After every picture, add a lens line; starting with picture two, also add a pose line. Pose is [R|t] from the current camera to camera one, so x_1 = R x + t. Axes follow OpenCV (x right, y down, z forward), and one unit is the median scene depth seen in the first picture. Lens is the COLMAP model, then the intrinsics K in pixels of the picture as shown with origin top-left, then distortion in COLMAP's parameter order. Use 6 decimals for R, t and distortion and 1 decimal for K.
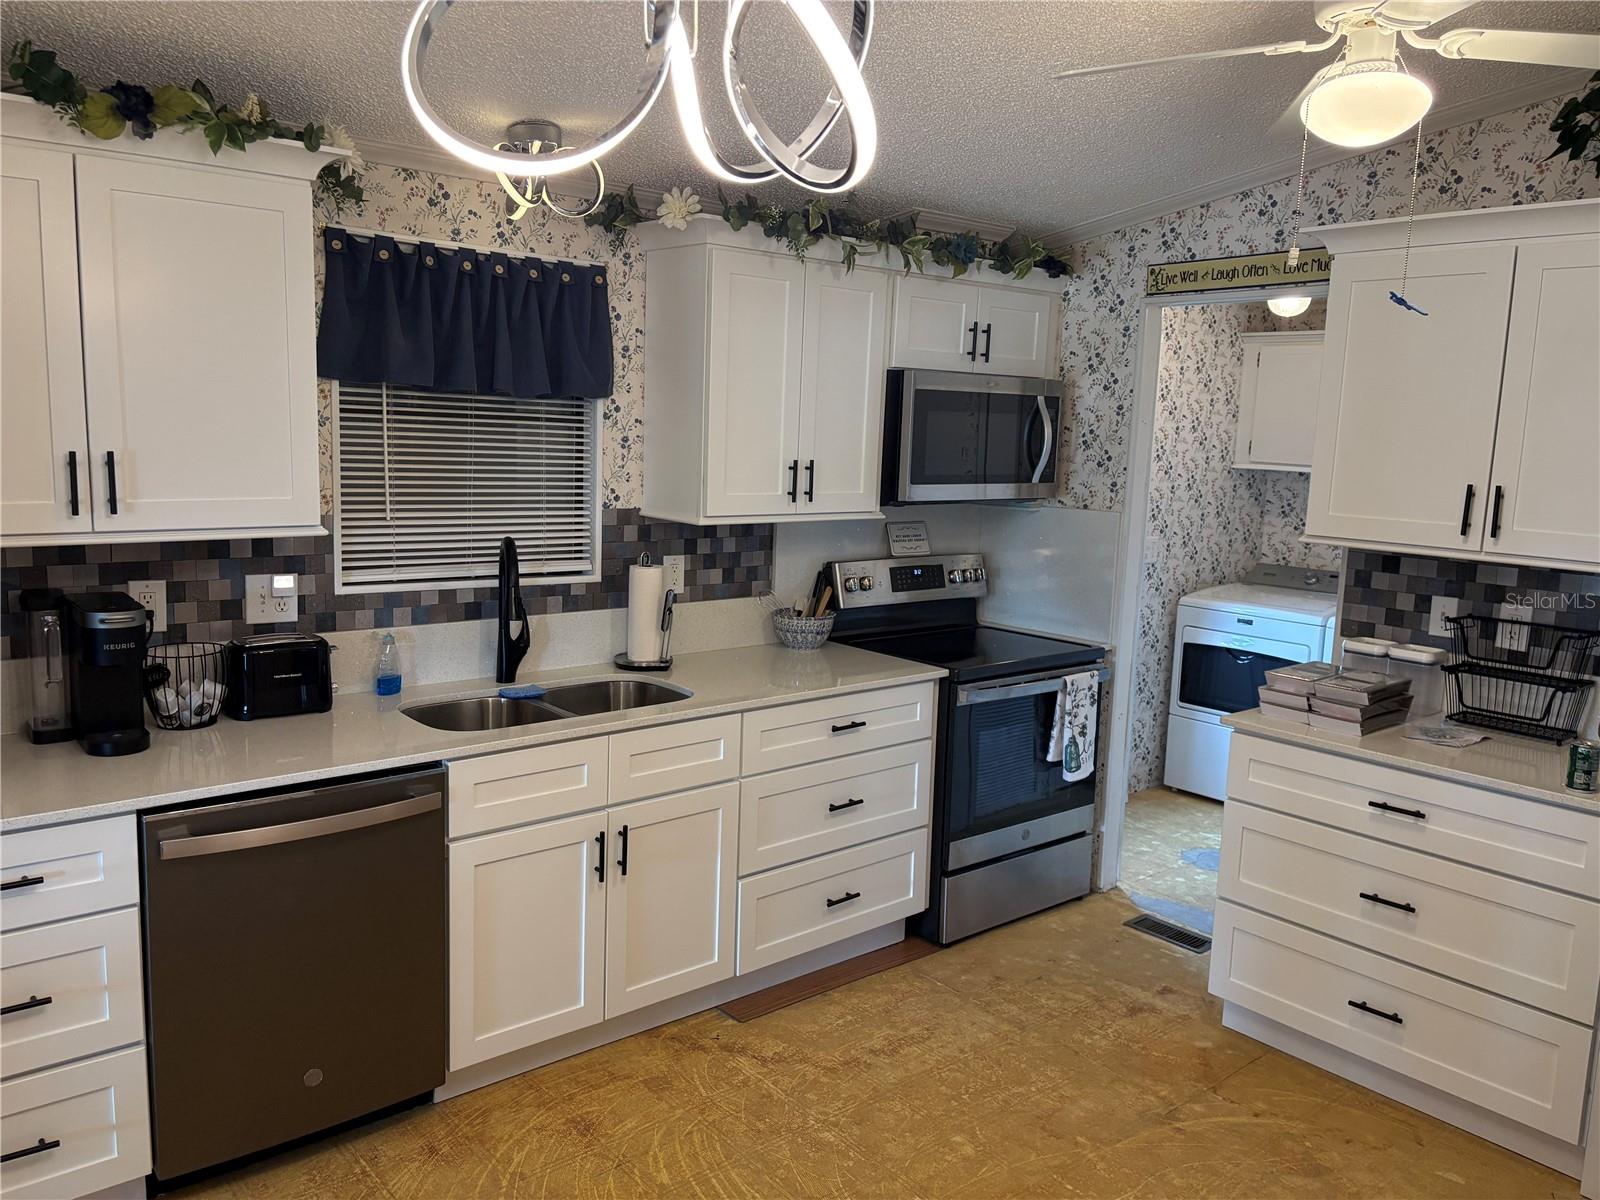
lens RADIAL K [[1216.5, 0, 792.1], [0, 1216.5, 596.4], [0, 0, 1]] dist [0.059920, -0.064888]
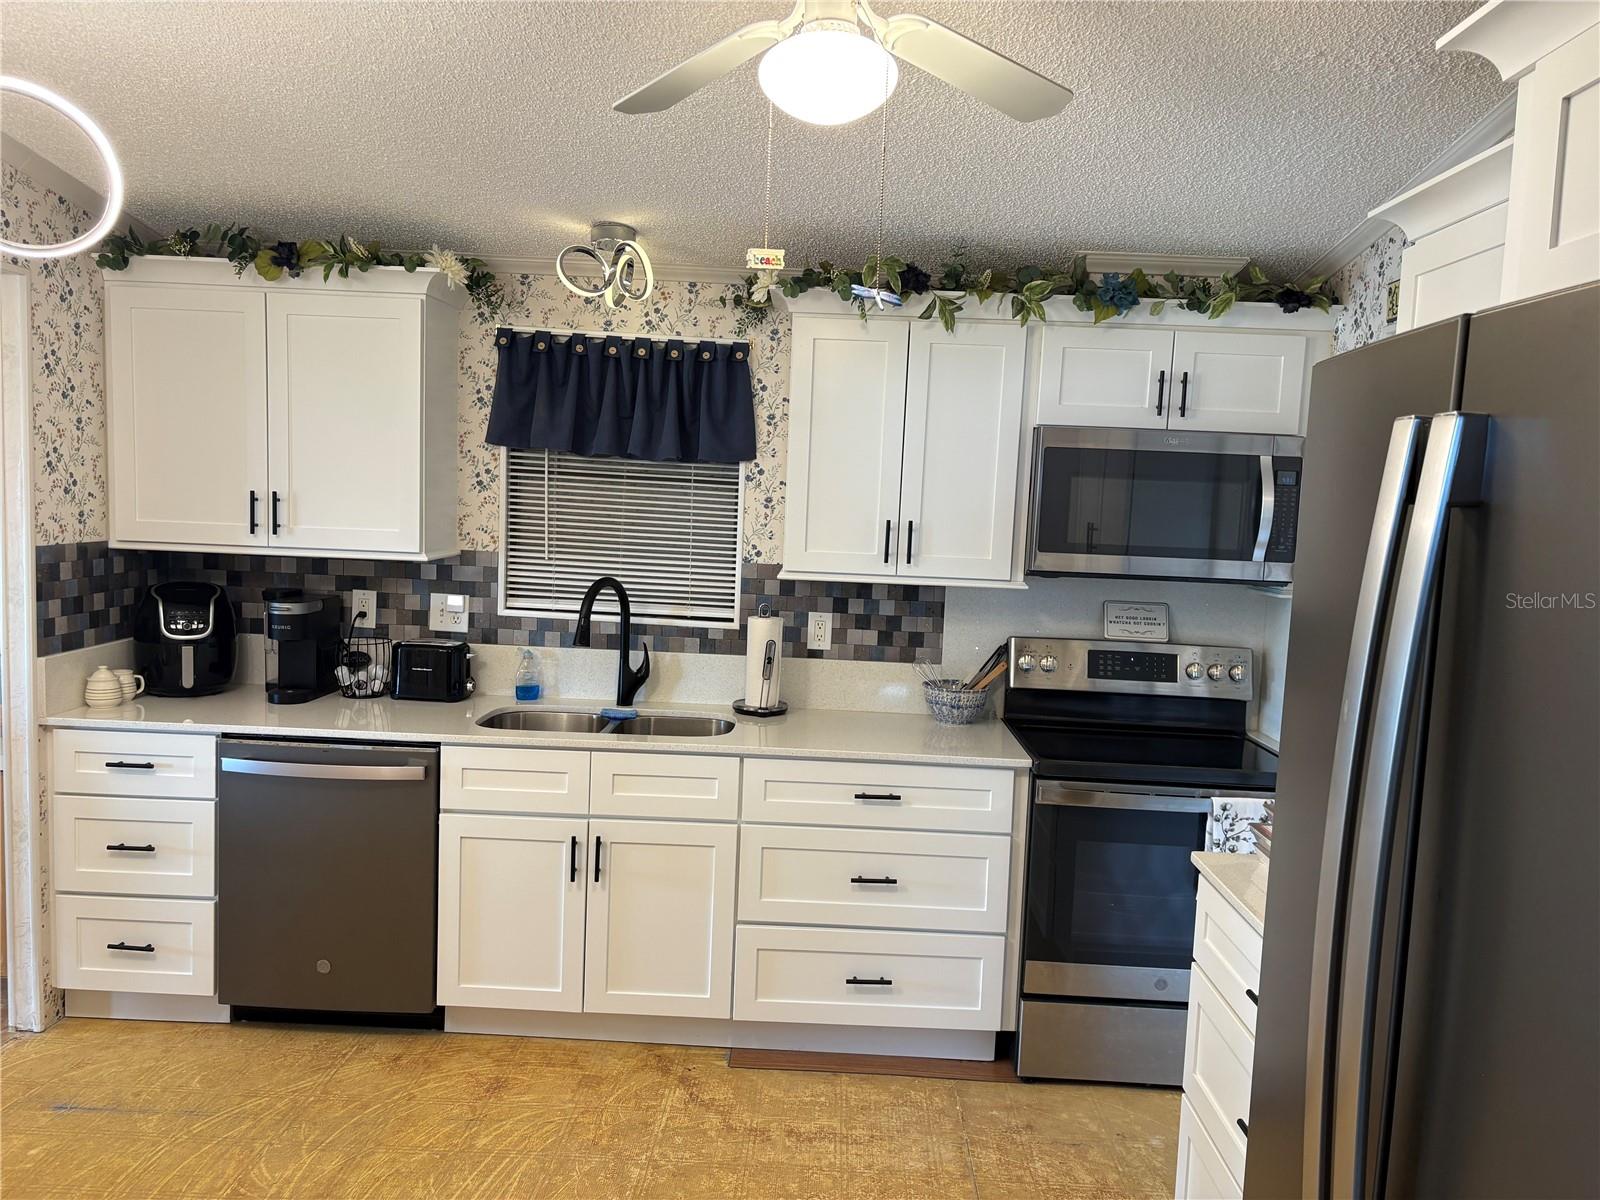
lens RADIAL K [[1216.5, 0, 800.8], [0, 1216.5, 608.2], [0, 0, 1]] dist [0.059920, -0.064888]
pose [[0.752575, 0.063042, -0.655482, 0.626961], [-0.111262, 0.993269, -0.032213, -0.002369], [0.649039, 0.097174, 0.754524, 0.231079]]
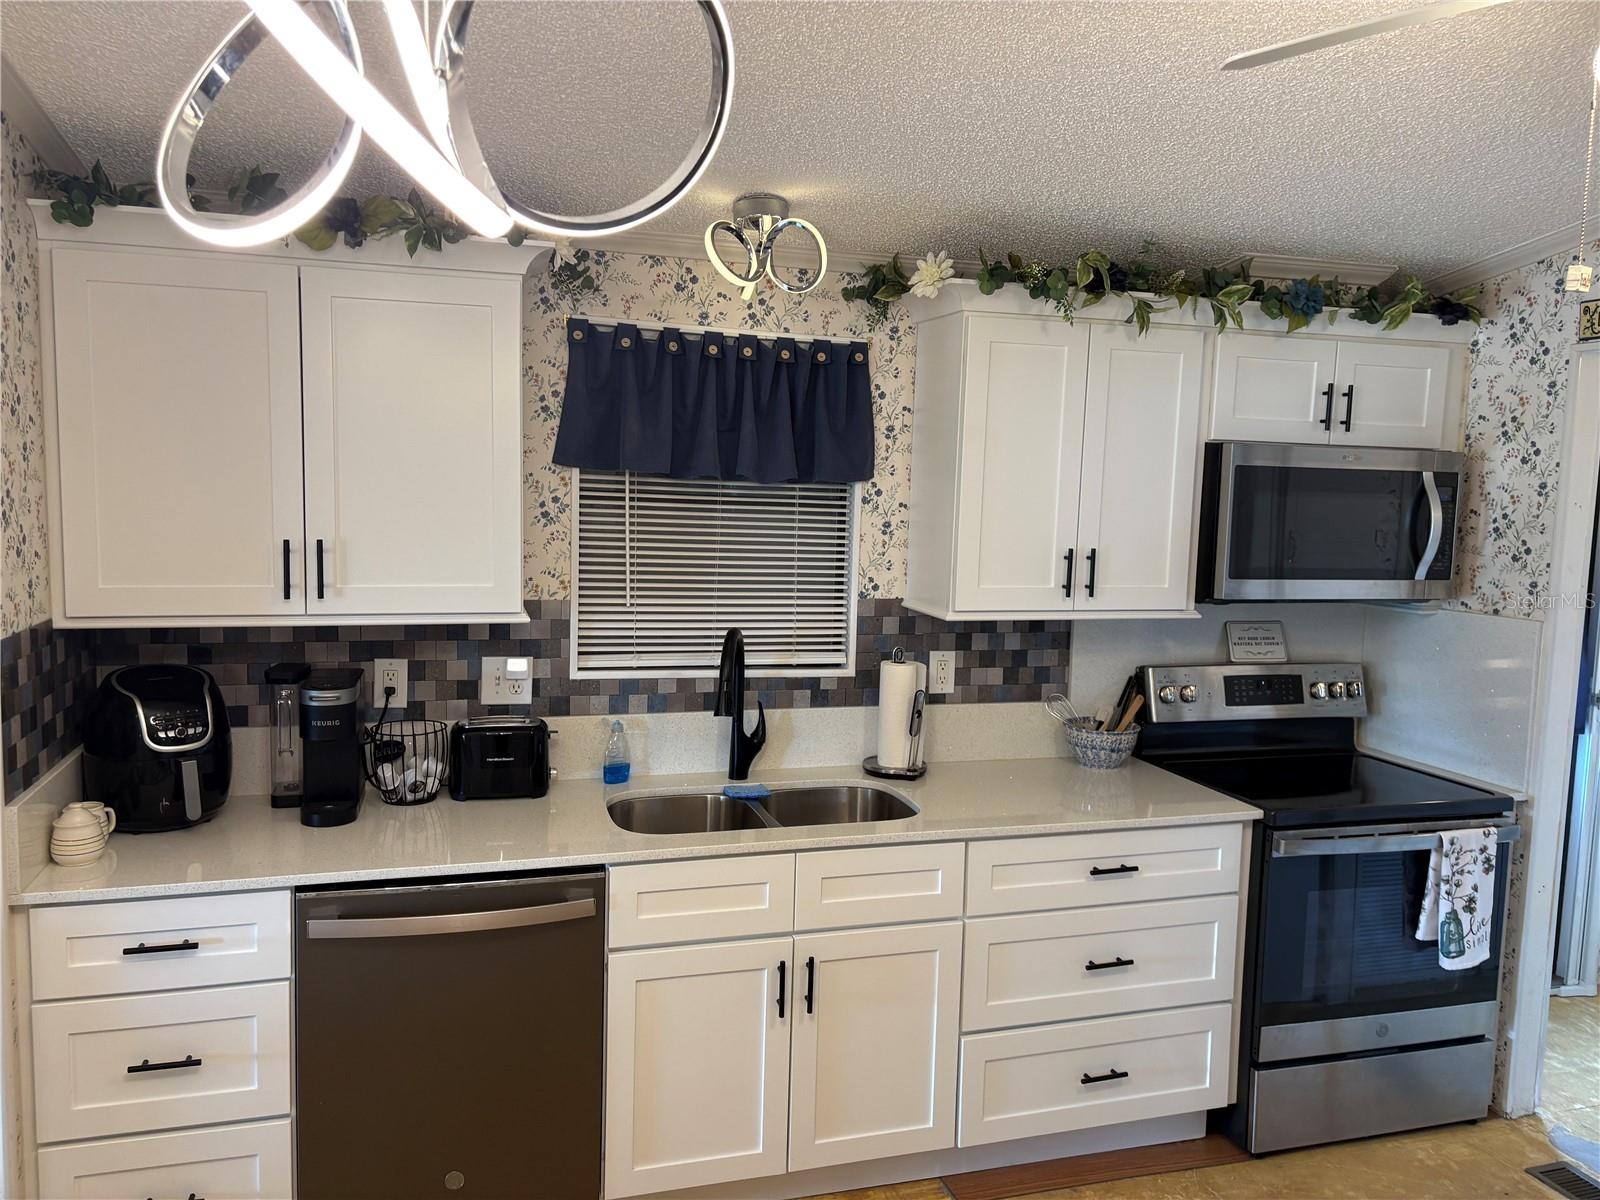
lens RADIAL K [[1216.5, 0, 807.2], [0, 1216.5, 597.1], [0, 0, 1]] dist [0.059920, -0.064888]
pose [[0.921970, 0.031414, -0.385984, 0.174310], [-0.052711, 0.997608, -0.044714, -0.031145], [0.383656, 0.061570, 0.921421, 0.136475]]
